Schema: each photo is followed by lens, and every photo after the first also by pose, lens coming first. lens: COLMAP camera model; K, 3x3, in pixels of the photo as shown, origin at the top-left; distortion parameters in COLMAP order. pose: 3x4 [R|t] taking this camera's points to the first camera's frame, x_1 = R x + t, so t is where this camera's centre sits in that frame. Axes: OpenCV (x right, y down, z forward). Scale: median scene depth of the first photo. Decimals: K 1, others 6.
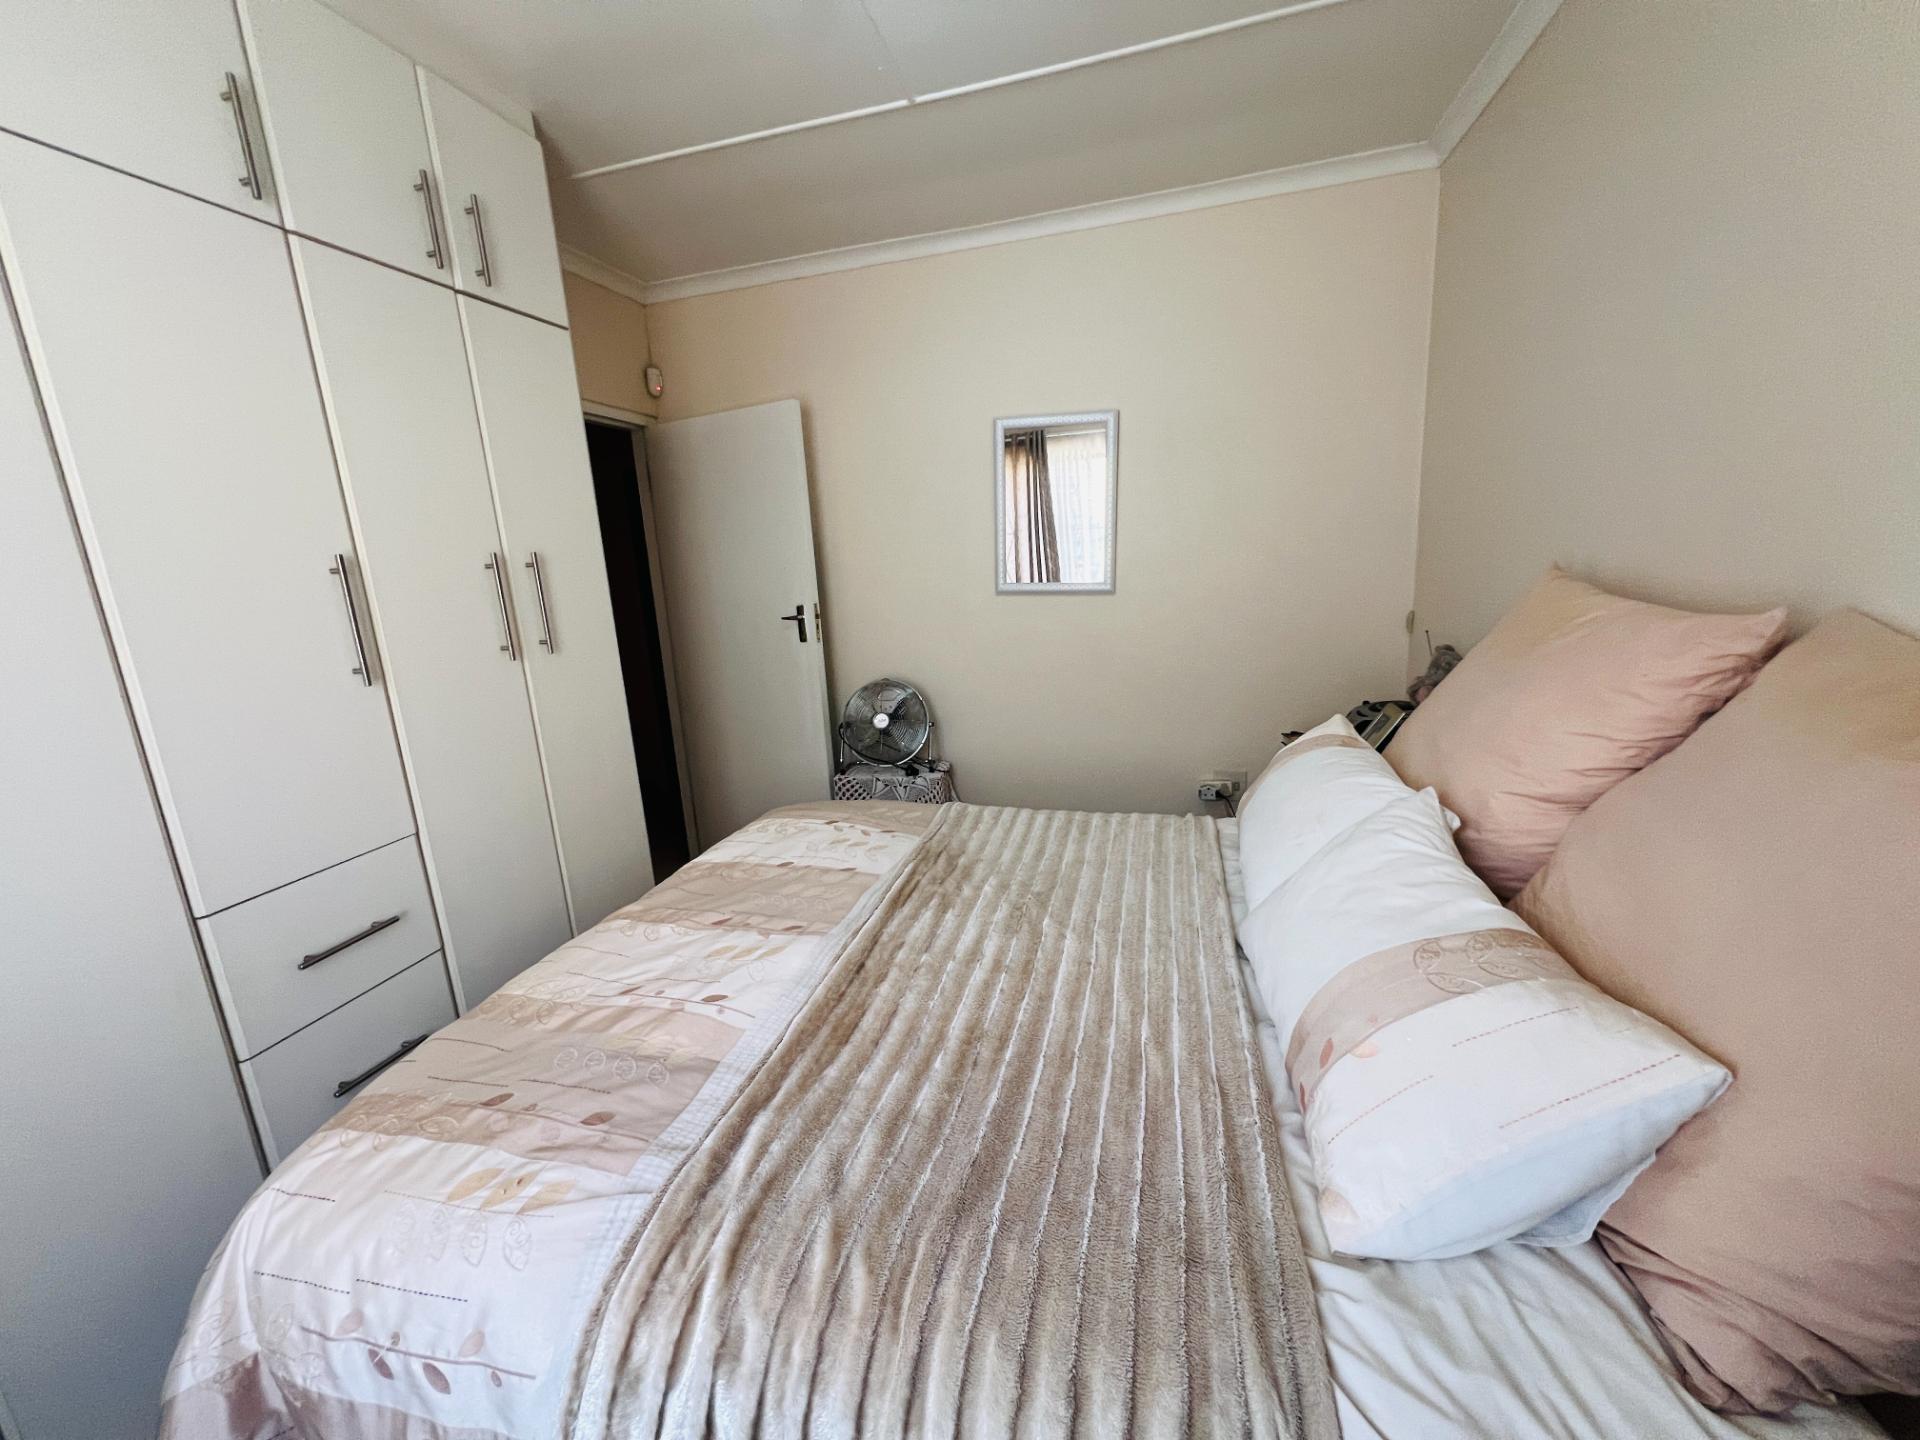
lens RADIAL K [[769.8, 0, 958.4], [0, 769.8, 717.6], [0, 0, 1]] dist [-0.004181, 0.001730]
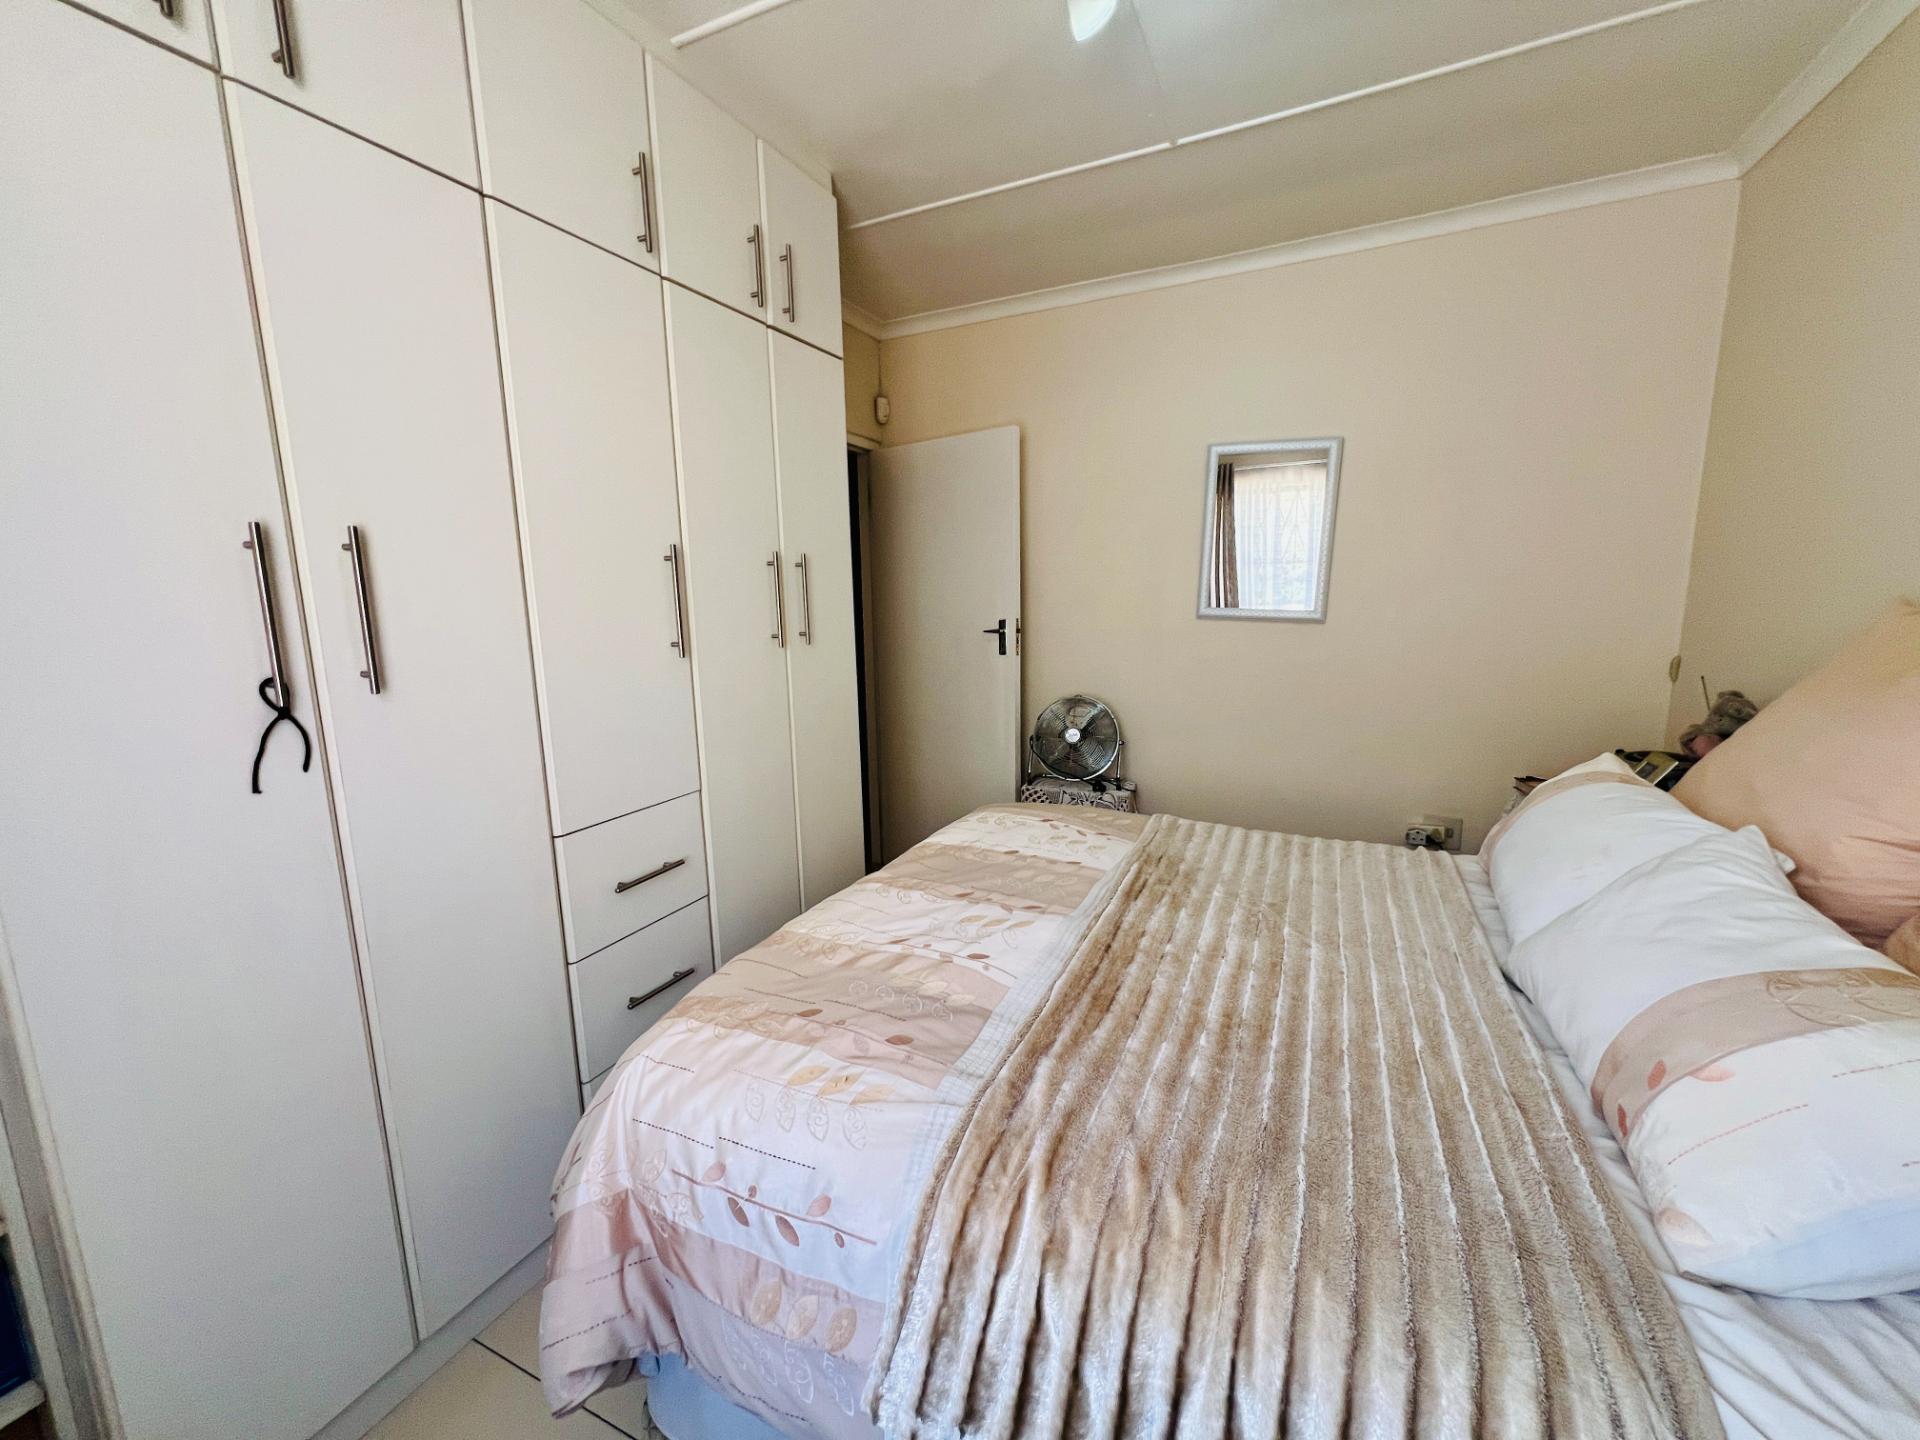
lens RADIAL K [[769.8, 0, 958.4], [0, 769.8, 717.6], [0, 0, 1]] dist [-0.004181, 0.001730]
pose [[0.981591, 0.070153, -0.177643, -0.169862], [-0.077438, 0.996404, -0.034402, 0.067404], [0.174591, 0.047525, 0.983494, -0.081625]]
